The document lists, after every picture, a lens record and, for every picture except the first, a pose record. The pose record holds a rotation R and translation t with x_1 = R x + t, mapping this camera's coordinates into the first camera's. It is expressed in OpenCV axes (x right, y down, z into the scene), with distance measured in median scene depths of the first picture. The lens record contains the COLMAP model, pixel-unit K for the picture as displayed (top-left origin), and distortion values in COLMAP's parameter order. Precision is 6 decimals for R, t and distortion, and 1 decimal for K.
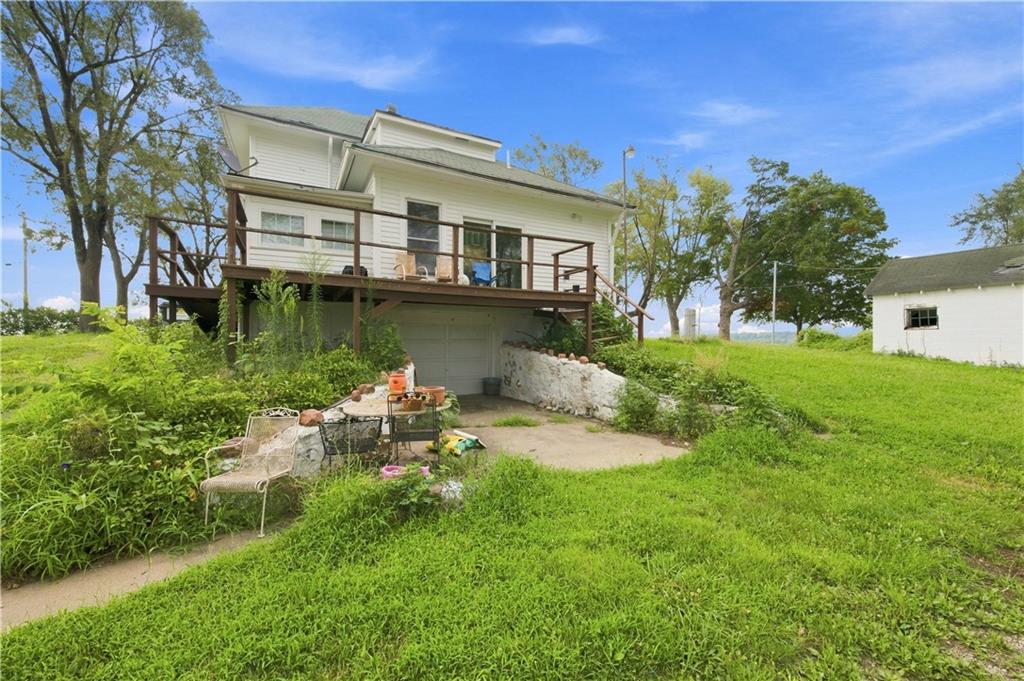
lens RADIAL K [[400.8, 0, 512.5], [0, 400.8, 334.0], [0, 0, 1]] dist [-0.001847, -0.000249]
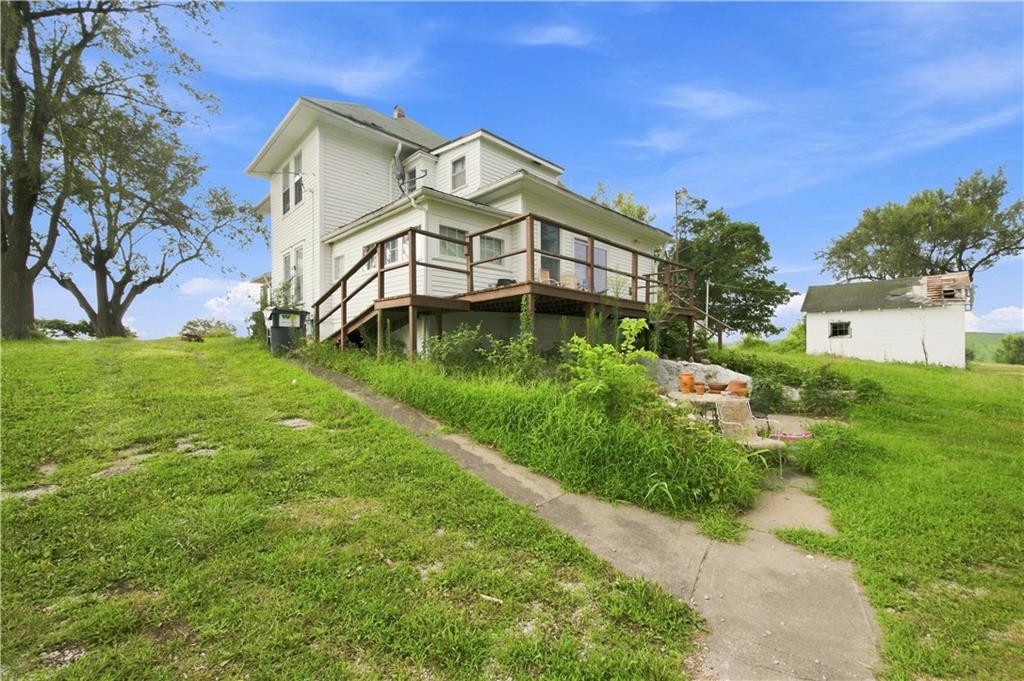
lens RADIAL K [[402.2, 0, 516.8], [0, 402.2, 343.8], [0, 0, 1]] dist [-0.001906, -0.000539]
pose [[0.959698, -0.004389, 0.280998, -0.460327], [0.002421, 0.999970, 0.007351, -0.002470], [-0.281021, -0.006375, 0.959680, -0.035758]]
